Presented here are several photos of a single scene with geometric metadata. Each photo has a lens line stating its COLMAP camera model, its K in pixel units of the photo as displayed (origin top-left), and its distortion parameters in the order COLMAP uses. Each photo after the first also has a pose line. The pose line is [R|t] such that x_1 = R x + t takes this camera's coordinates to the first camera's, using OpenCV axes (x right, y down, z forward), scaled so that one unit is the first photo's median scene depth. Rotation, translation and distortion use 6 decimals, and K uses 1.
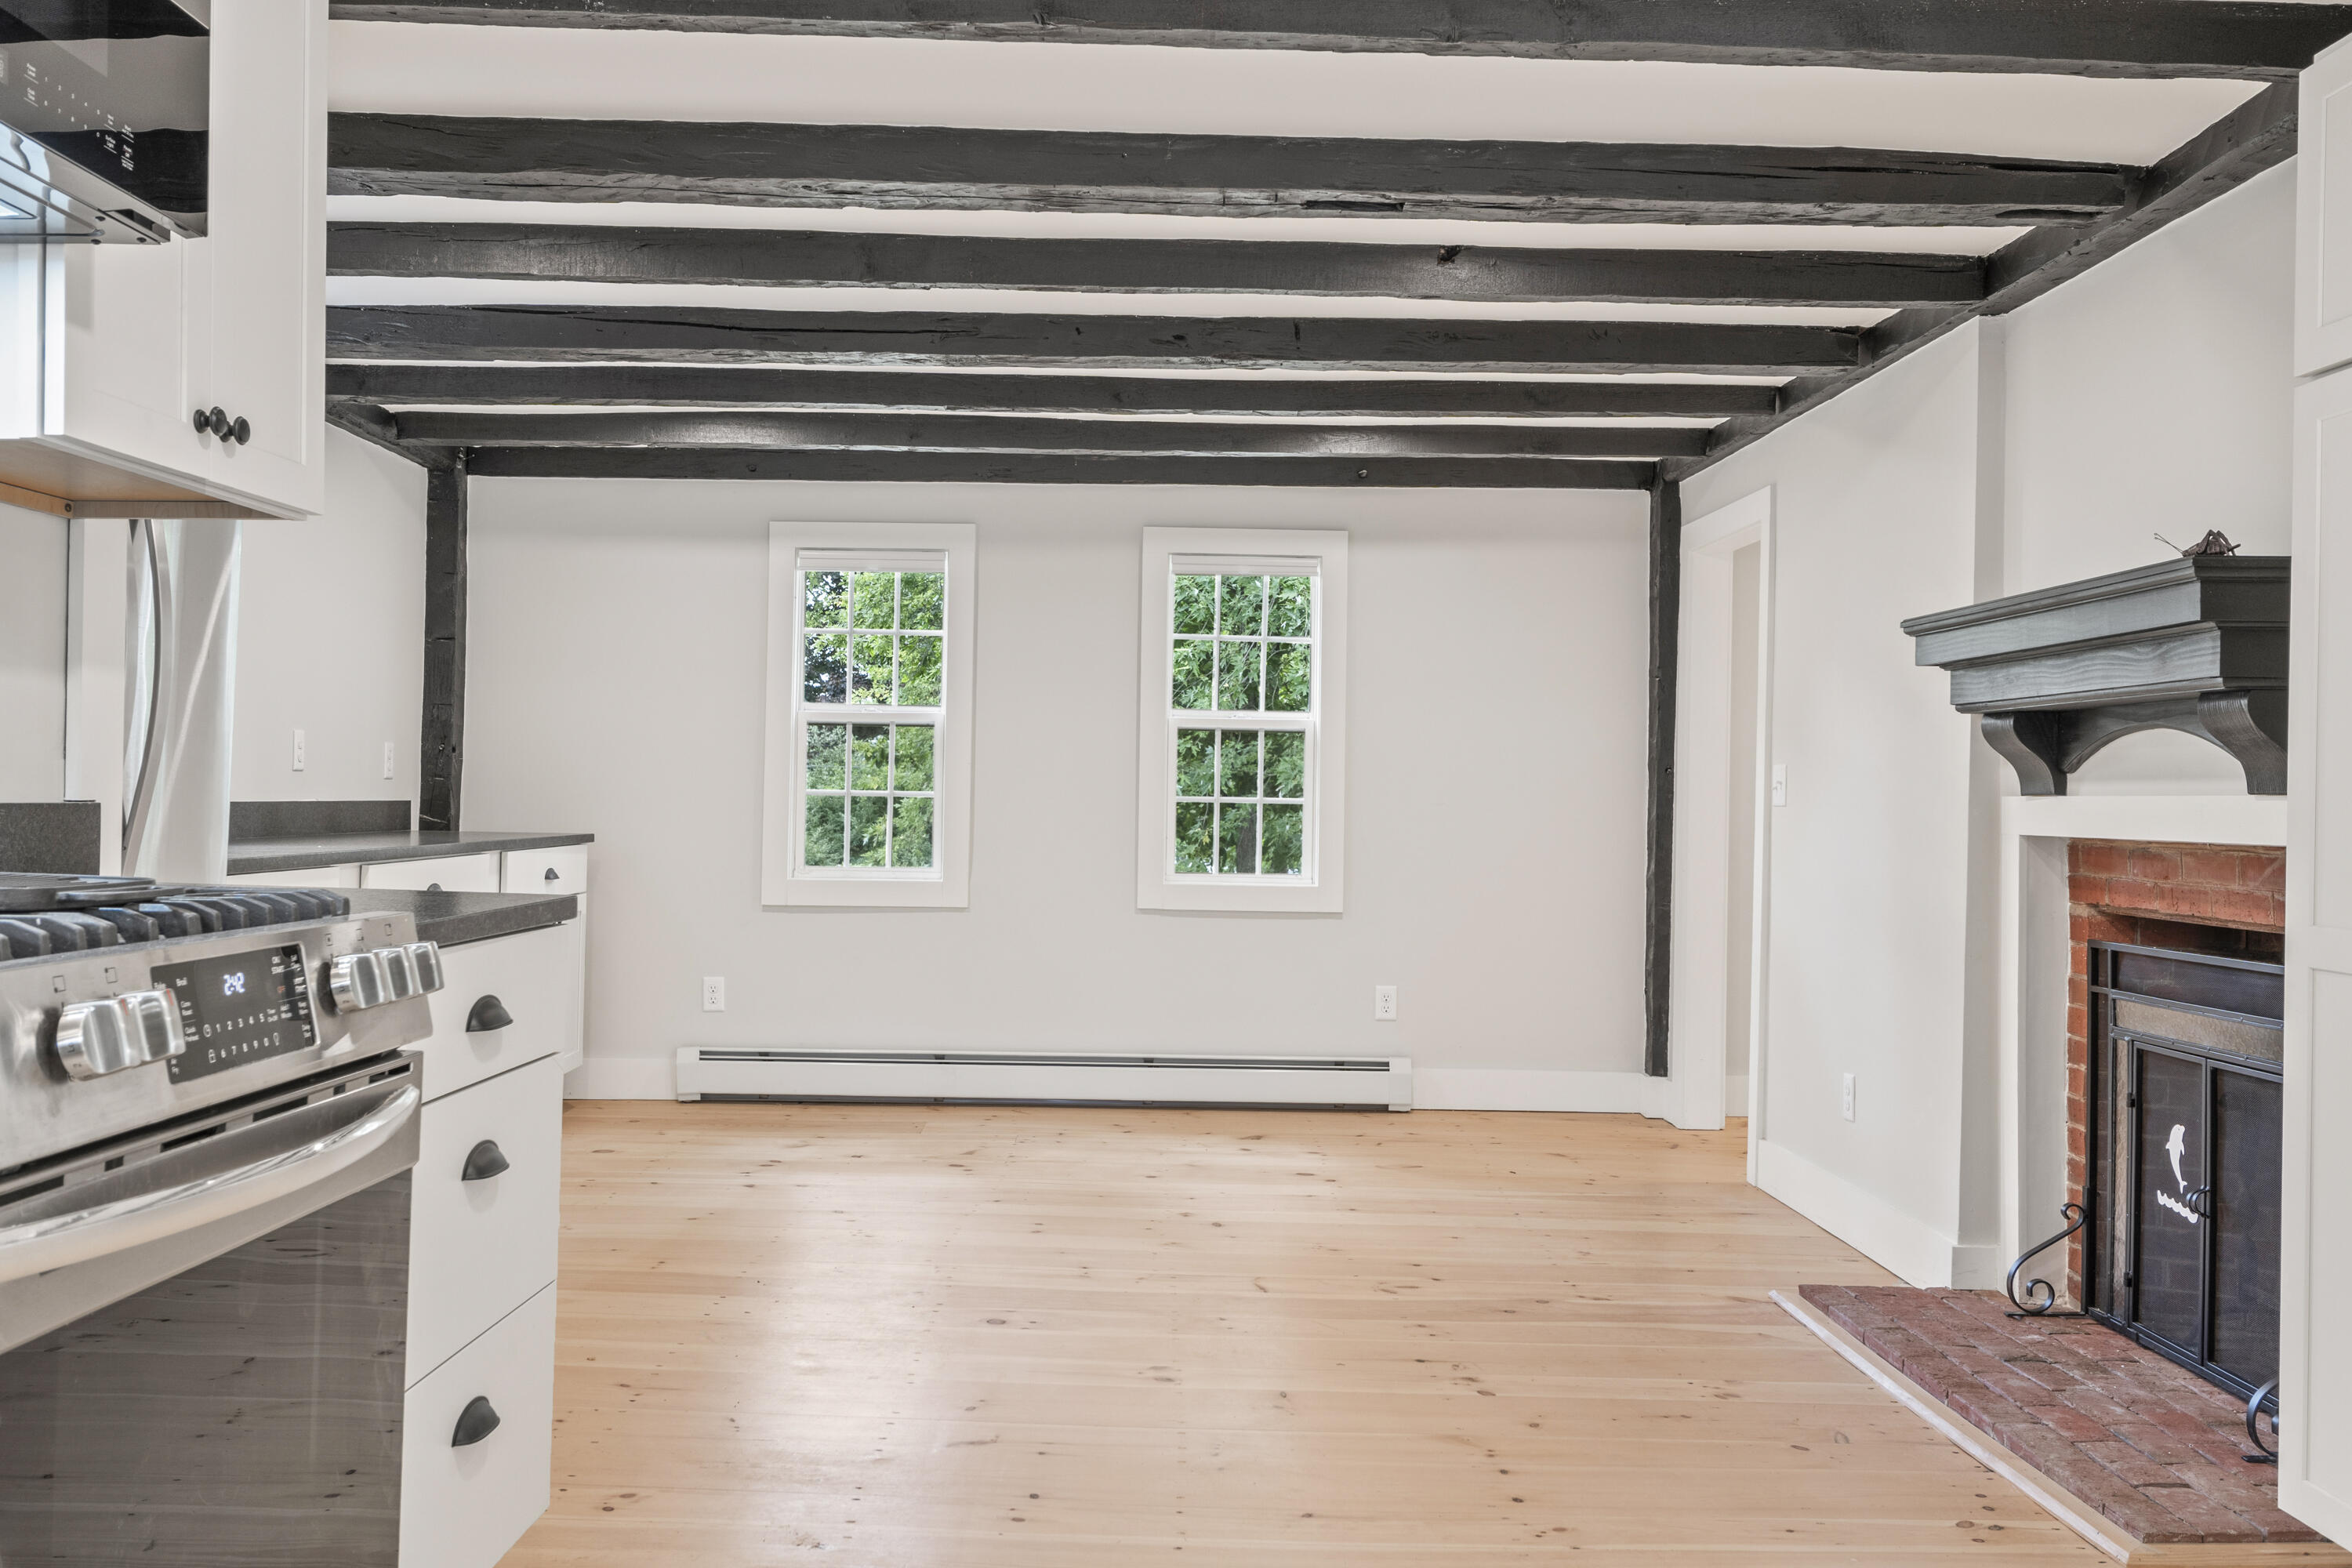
lens RADIAL K [[1963.4, 0, 1171.3], [0, 1963.4, 786.0], [0, 0, 1]] dist [0.004653, -0.000303]
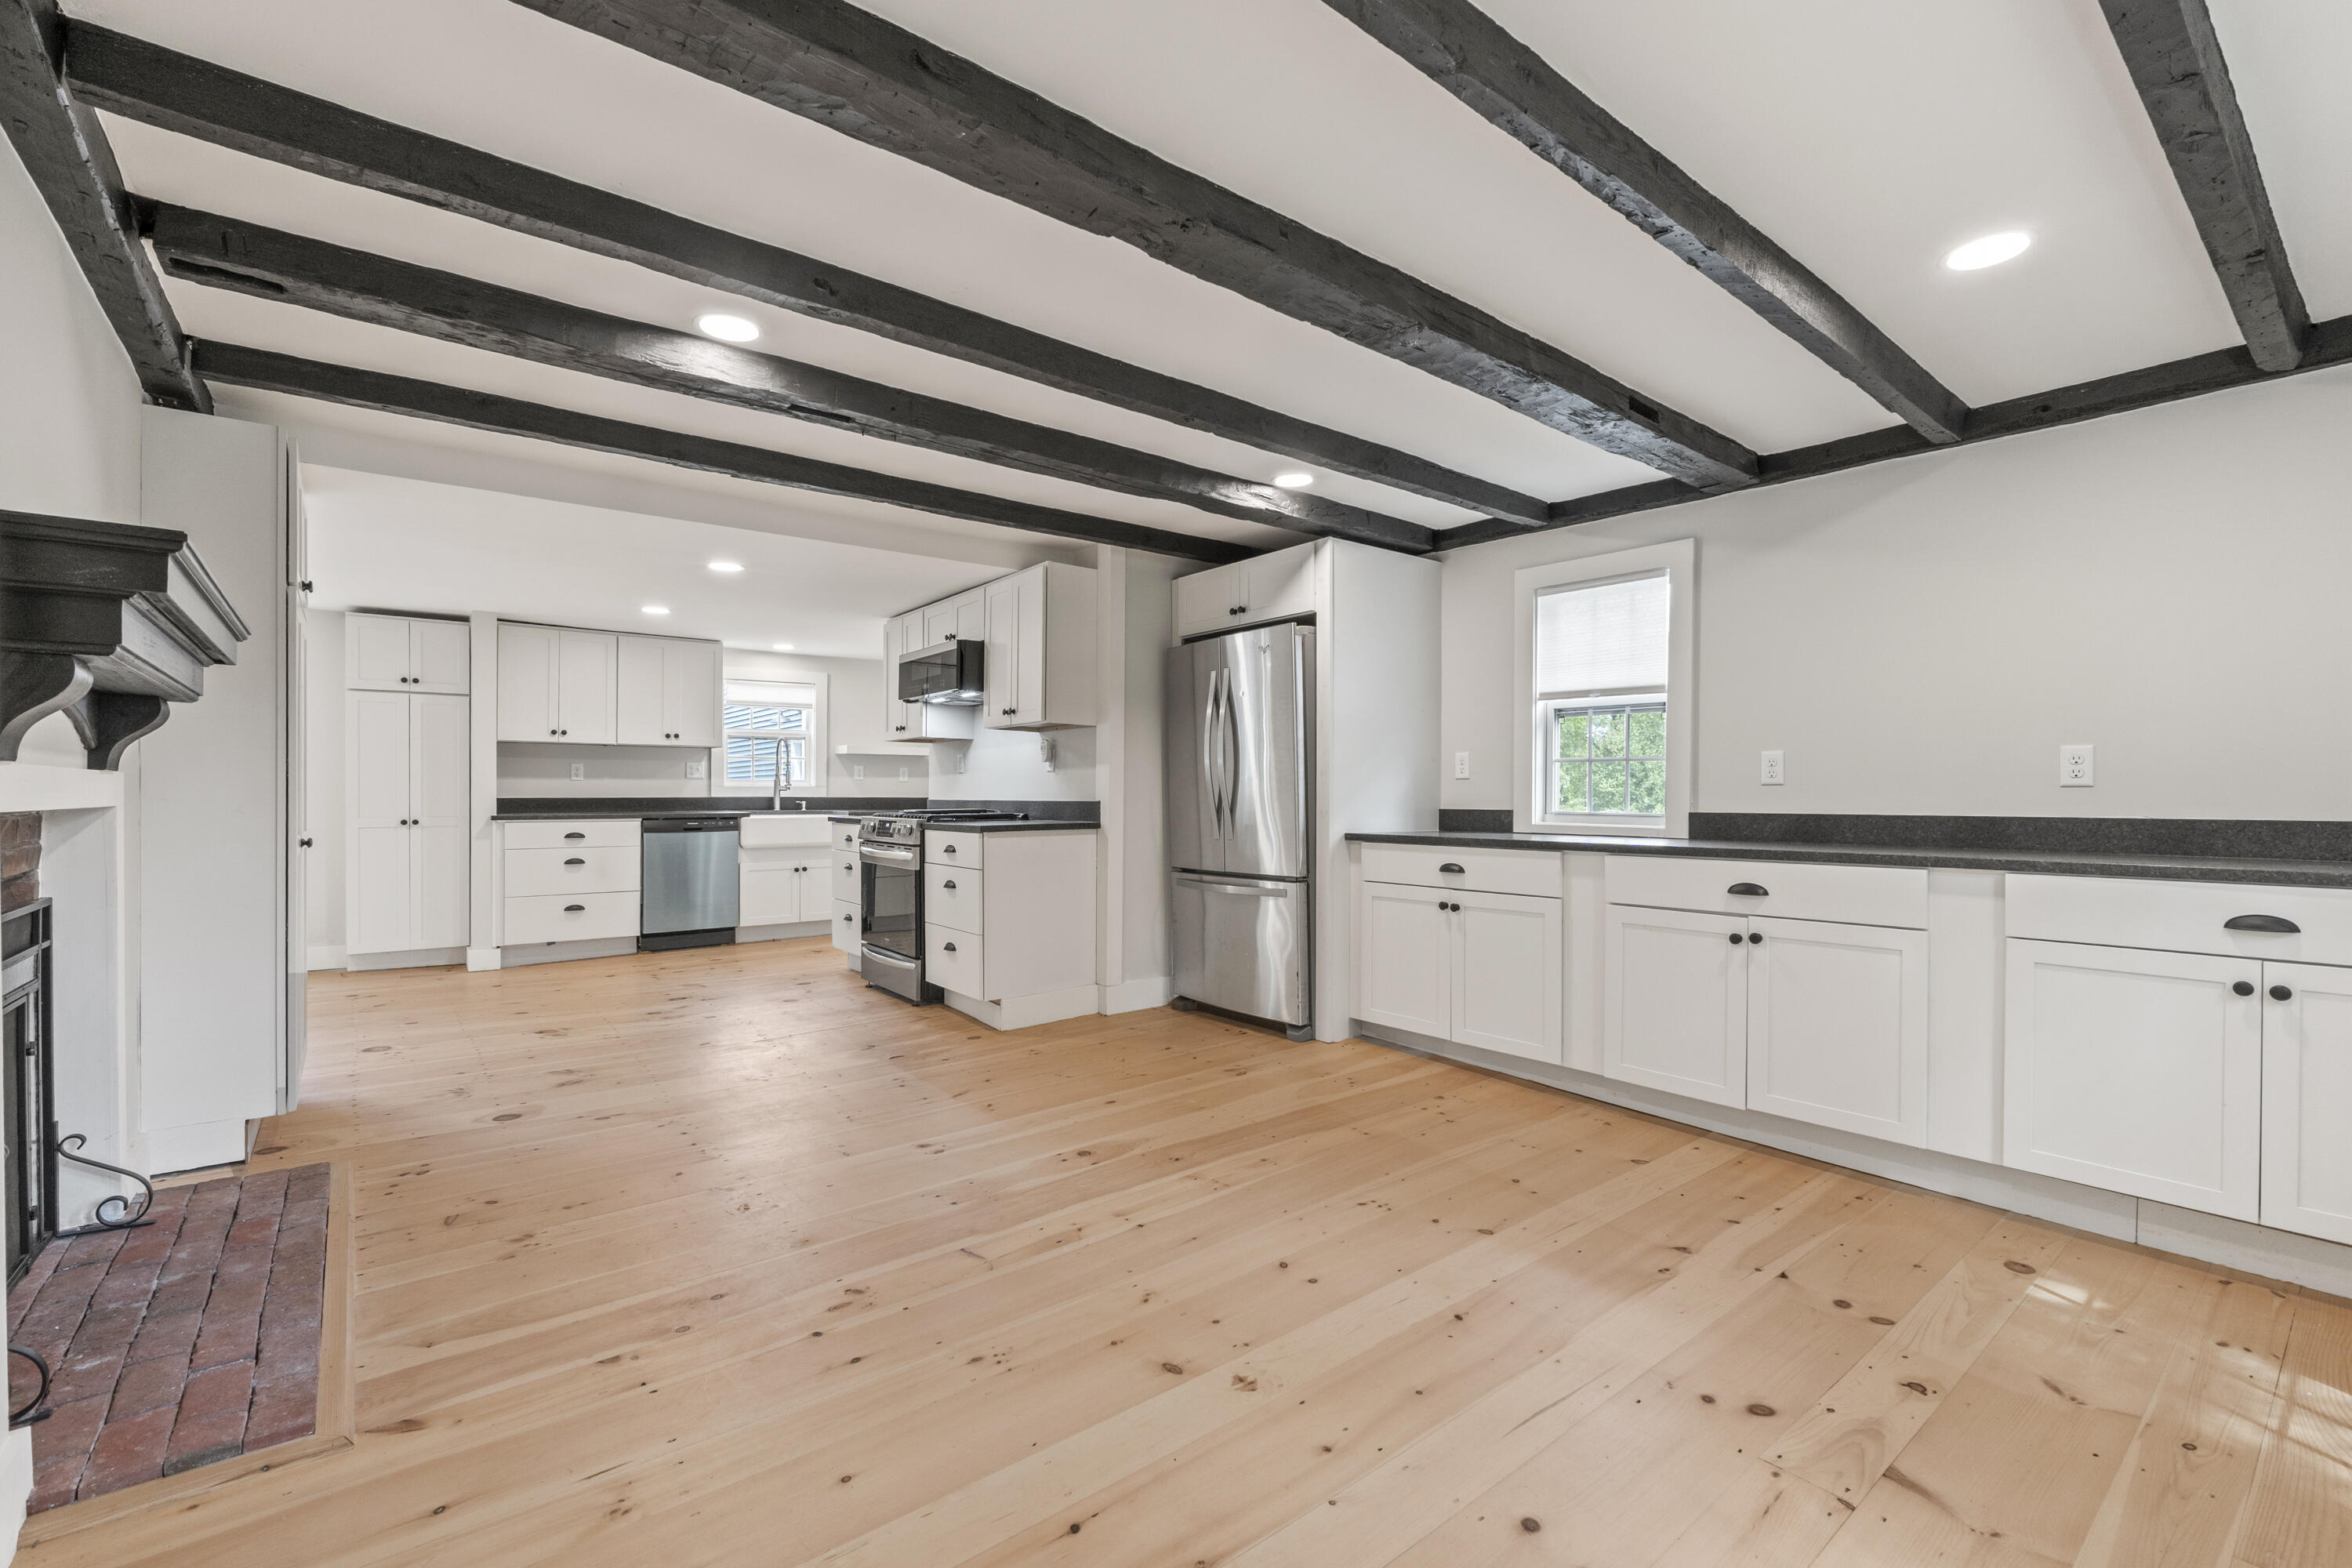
lens RADIAL K [[1010.2, 0, 1165.5], [0, 1010.2, 795.1], [0, 0, 1]] dist [-0.006457, 0.000478]
pose [[-0.789668, -0.022828, -0.613109, 0.352087], [-0.012730, 0.999702, -0.020825, 0.023191], [0.613402, -0.008640, -0.789724, 1.747437]]
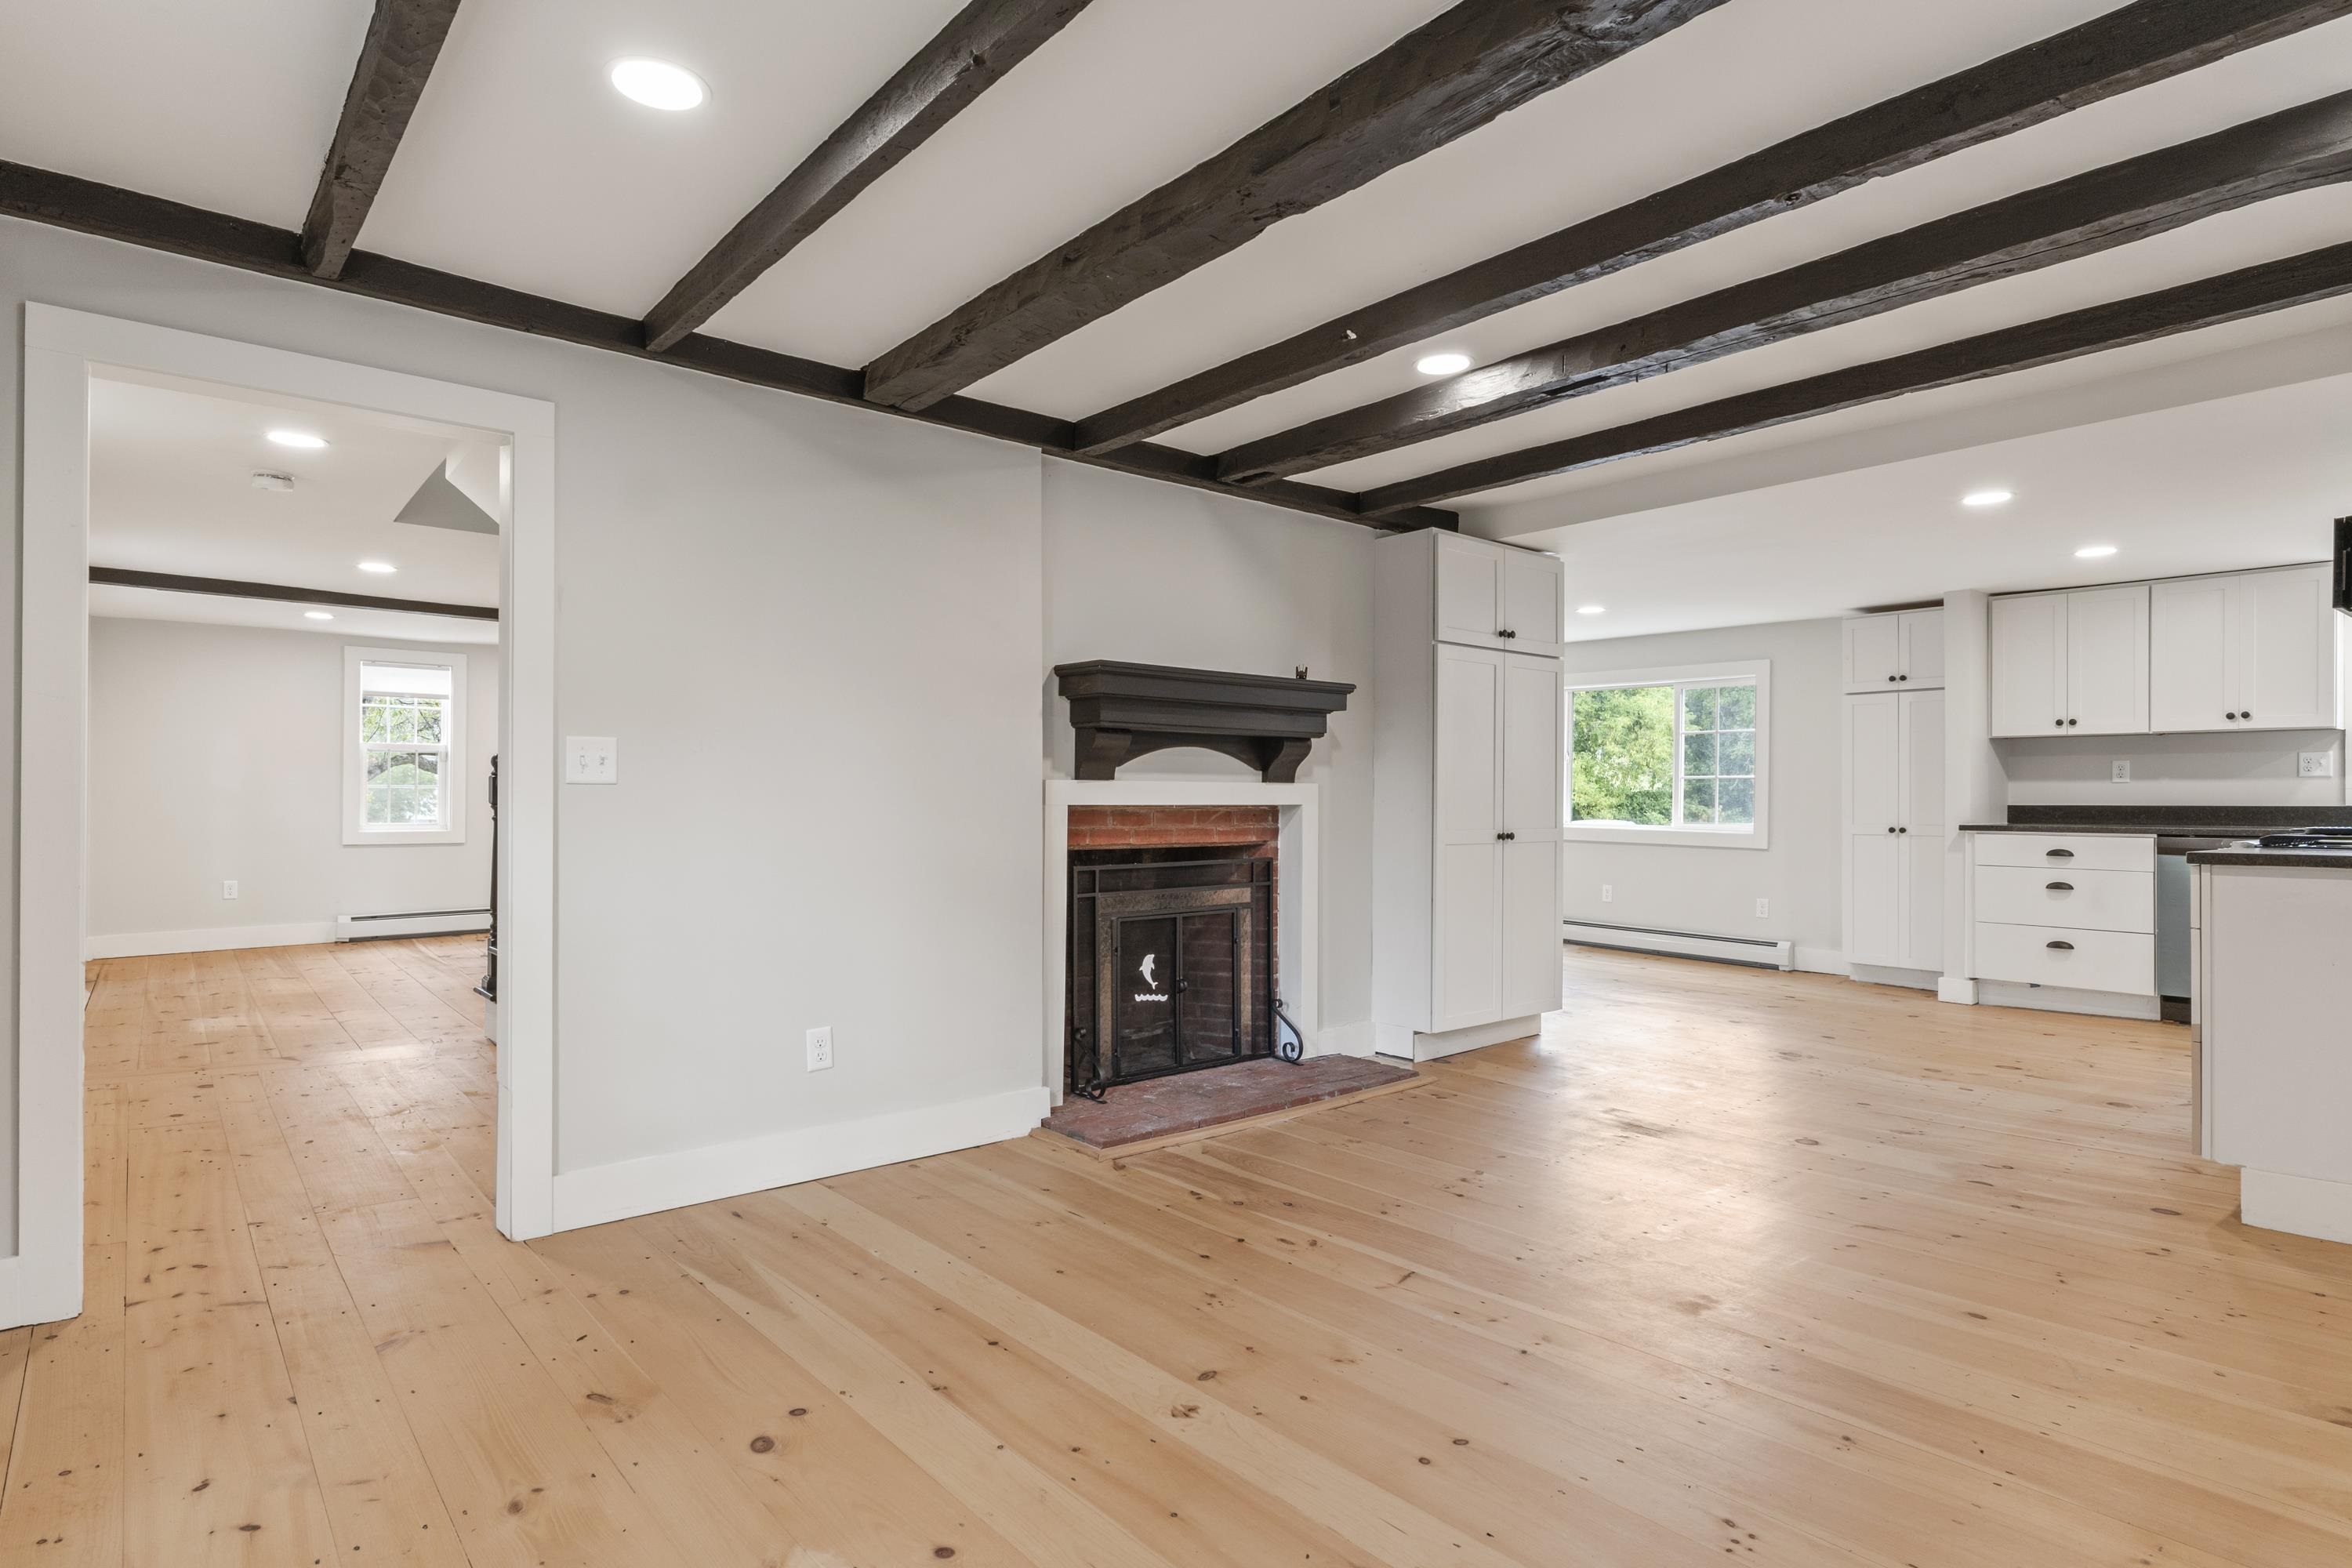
lens RADIAL K [[1245.5, 0, 1163.4], [0, 1245.5, 789.5], [0, 0, 1]] dist [0.000667, -0.000328]
pose [[-0.628141, -0.017908, 0.777894, -0.428824], [-0.025008, 0.999683, 0.002820, 0.009589], [-0.777698, -0.017682, -0.628390, 1.756452]]
